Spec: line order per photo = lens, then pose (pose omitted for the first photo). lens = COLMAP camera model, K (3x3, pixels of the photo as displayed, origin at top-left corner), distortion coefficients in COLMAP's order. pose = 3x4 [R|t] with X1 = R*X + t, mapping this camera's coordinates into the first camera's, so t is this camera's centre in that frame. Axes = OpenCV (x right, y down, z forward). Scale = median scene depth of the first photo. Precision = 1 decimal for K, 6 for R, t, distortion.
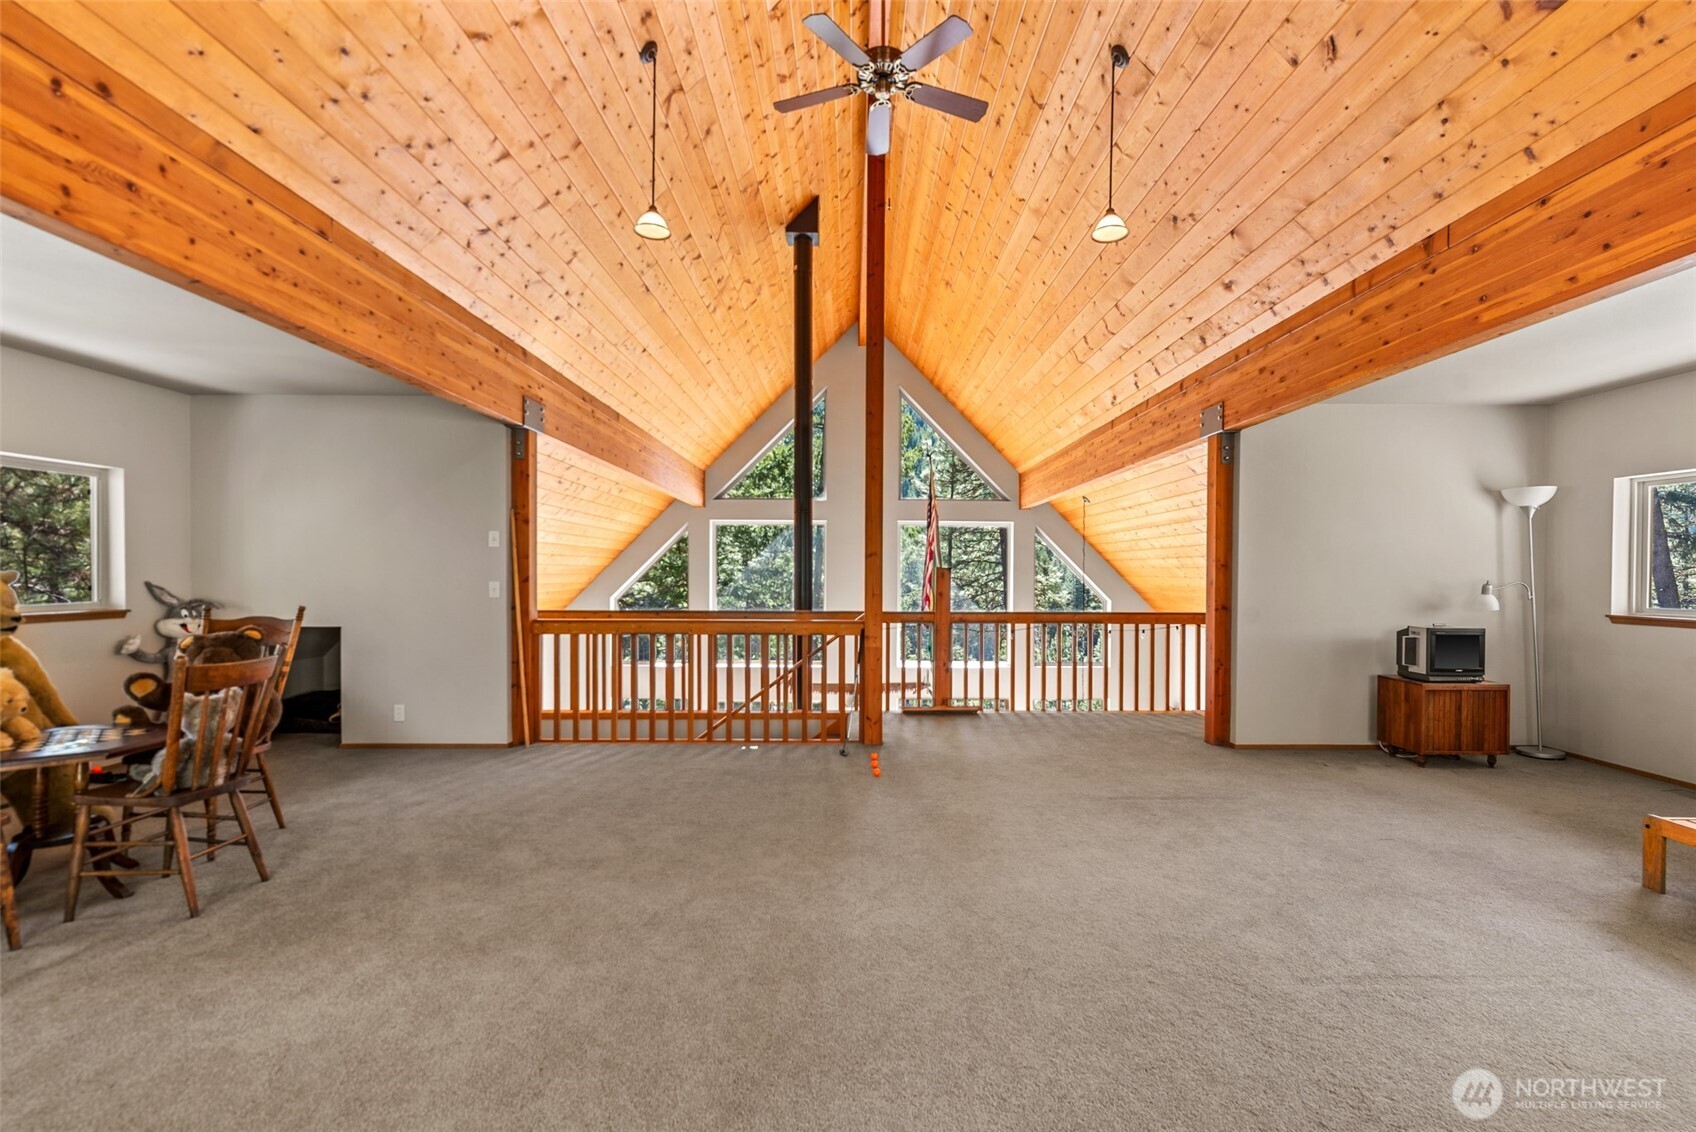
lens RADIAL K [[758.6, 0, 855.8], [0, 758.6, 570.8], [0, 0, 1]] dist [0.003976, -0.000354]
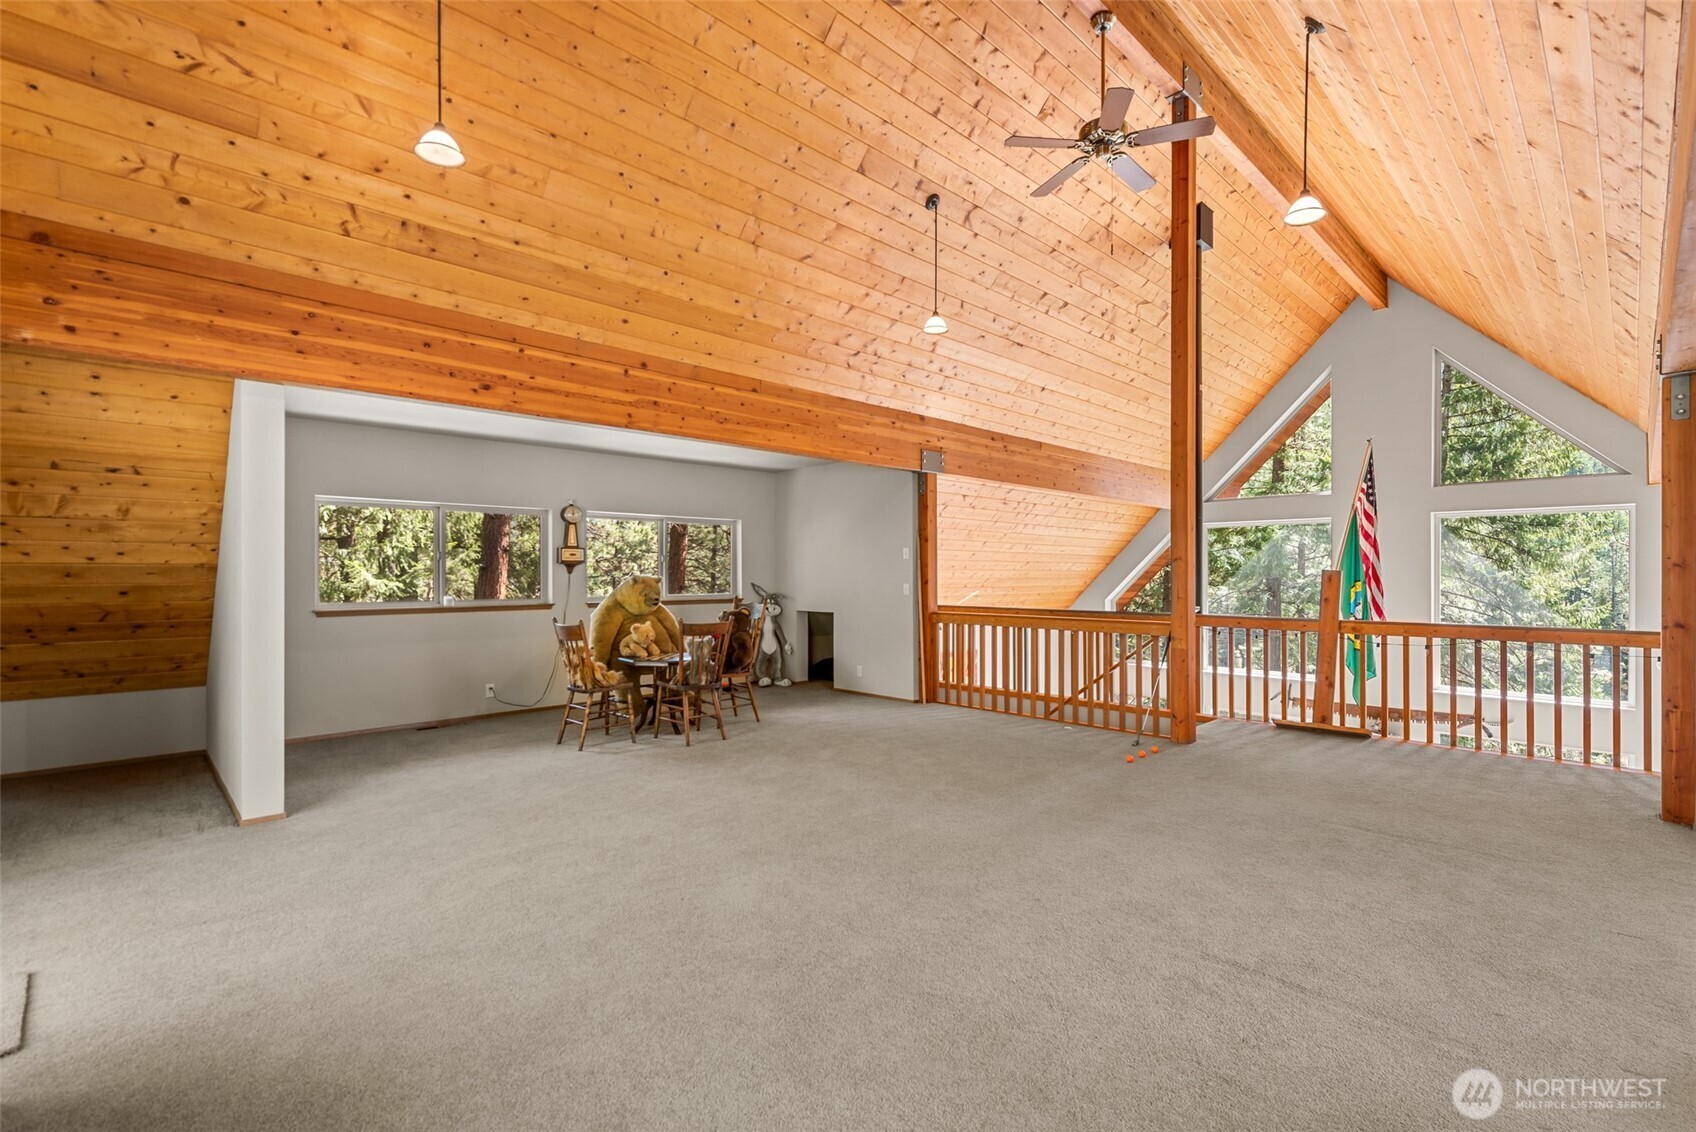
lens RADIAL K [[758.6, 0, 839.1], [0, 758.6, 568.1], [0, 0, 1]] dist [0.003976, -0.000354]
pose [[0.680454, -0.010566, -0.732715, 0.497482], [0.004739, 0.999939, -0.010018, -0.001432], [0.732776, 0.003344, 0.680462, -0.051177]]
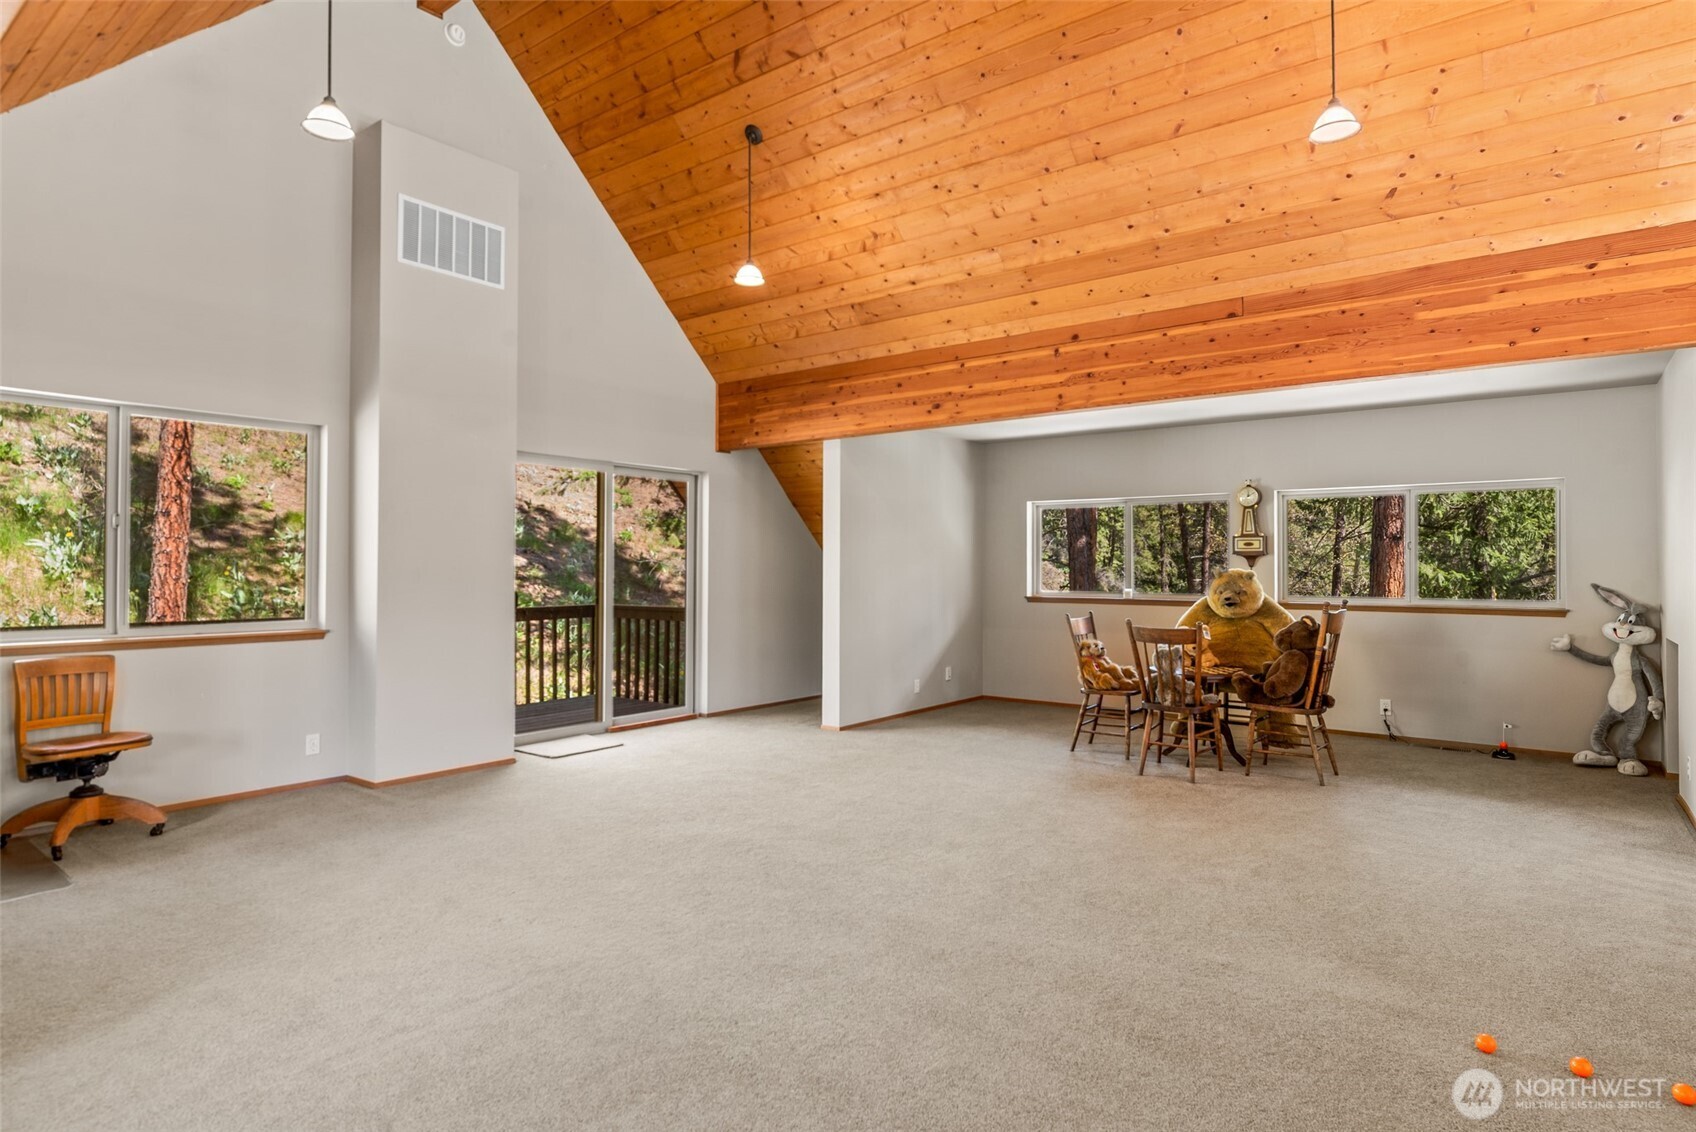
lens RADIAL K [[906.3, 0, 855.4], [0, 906.3, 560.6], [0, 0, 1]] dist [-0.001581, -0.000196]
pose [[-0.609578, -0.012184, -0.792632, 0.617152], [-0.003837, 0.999916, -0.012419, 0.002197], [0.792717, -0.004529, -0.609573, 0.951411]]
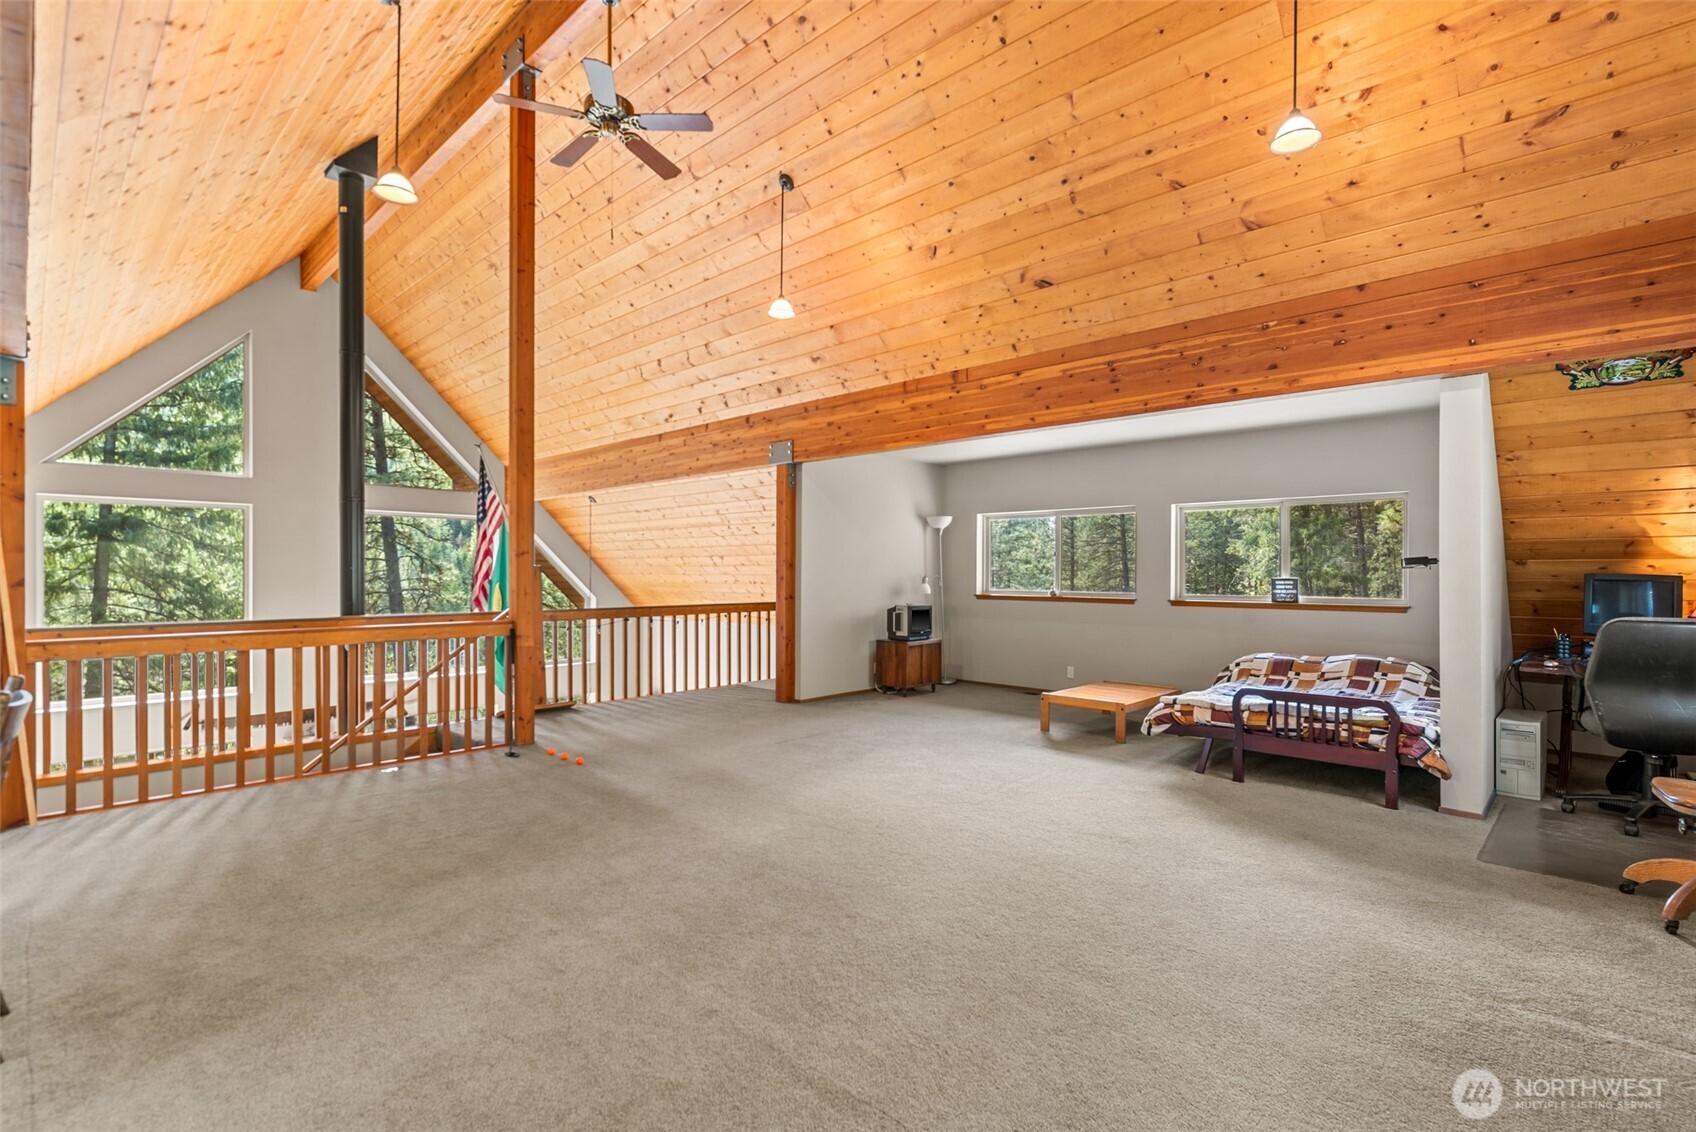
lens RADIAL K [[801.4, 0, 885.4], [0, 801.4, 569.6], [0, 0, 1]] dist [-0.004584, -0.000142]
pose [[0.677762, -0.003455, 0.735273, -0.451055], [0.000823, 0.999992, 0.003940, -0.004647], [-0.735281, -0.002065, 0.677759, -0.060376]]
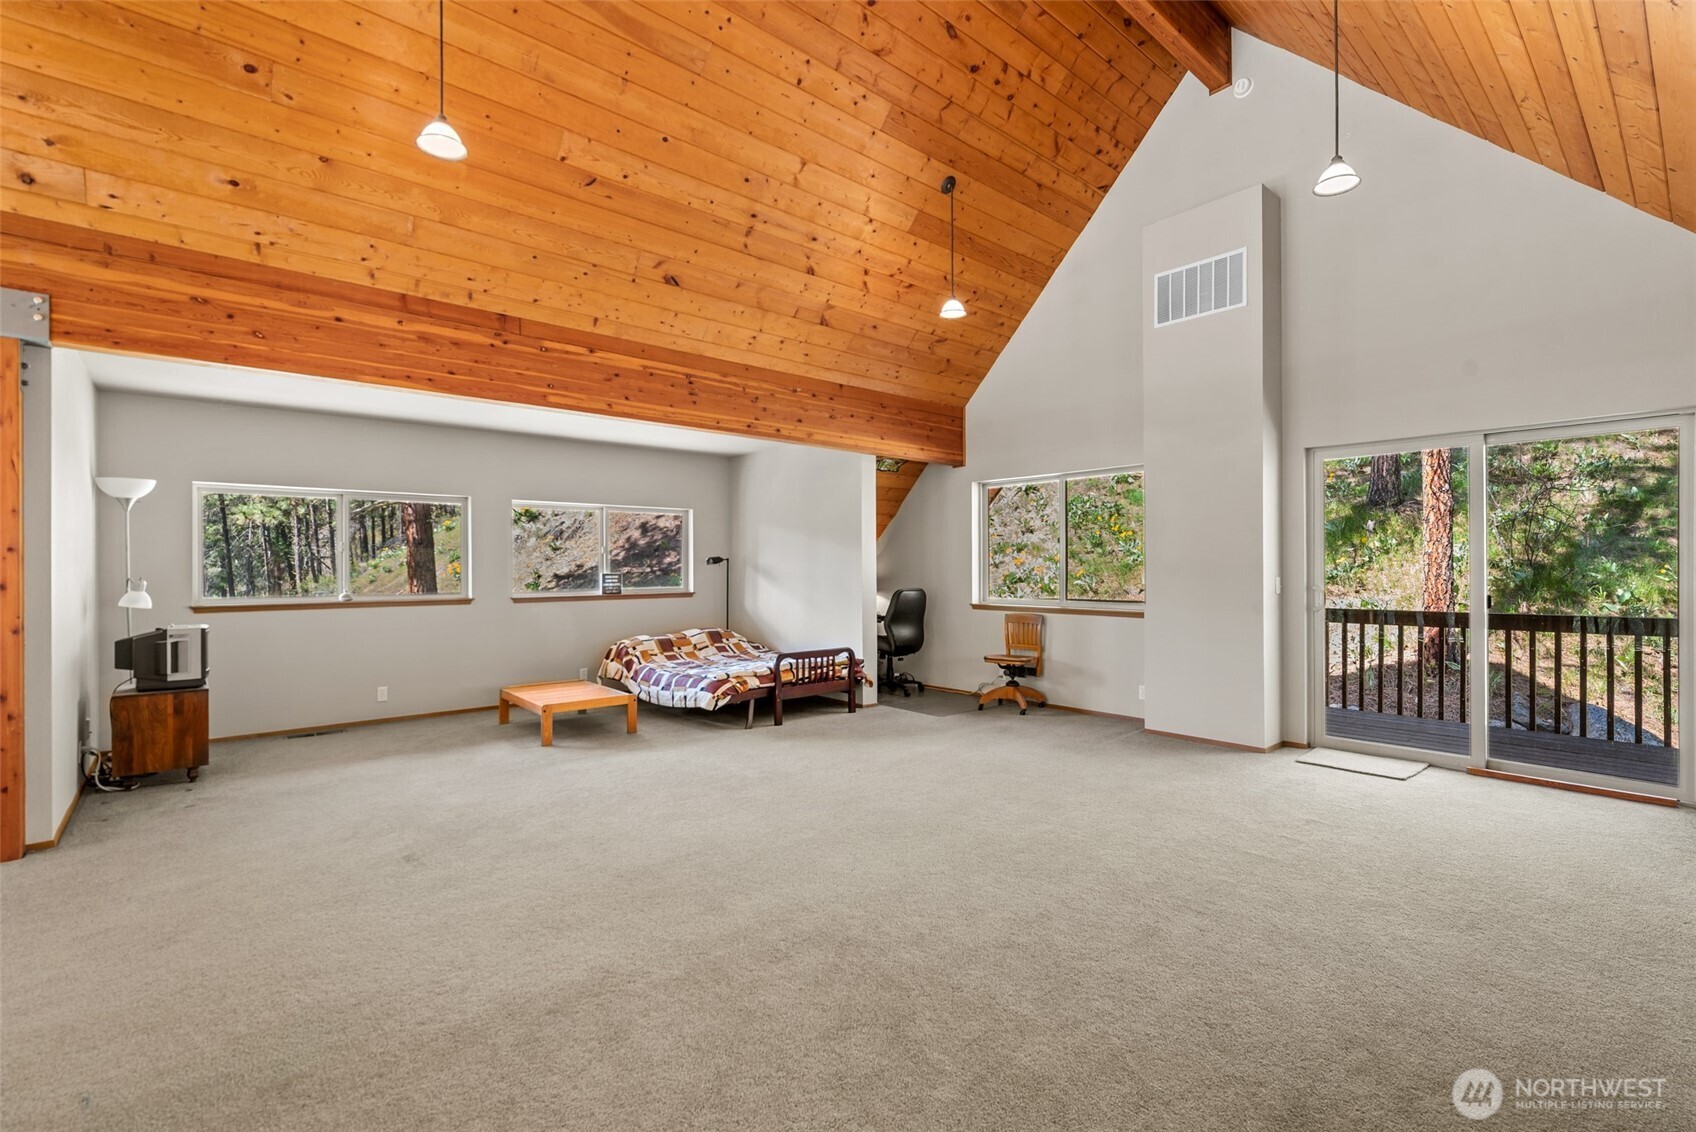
lens RADIAL K [[758.6, 0, 860.2], [0, 758.6, 569.9], [0, 0, 1]] dist [0.003976, -0.000354]
pose [[-0.664726, -0.006452, 0.747060, -0.448947], [-0.001550, 0.999972, 0.007257, -0.003081], [-0.747086, 0.003666, -0.664717, 0.973778]]
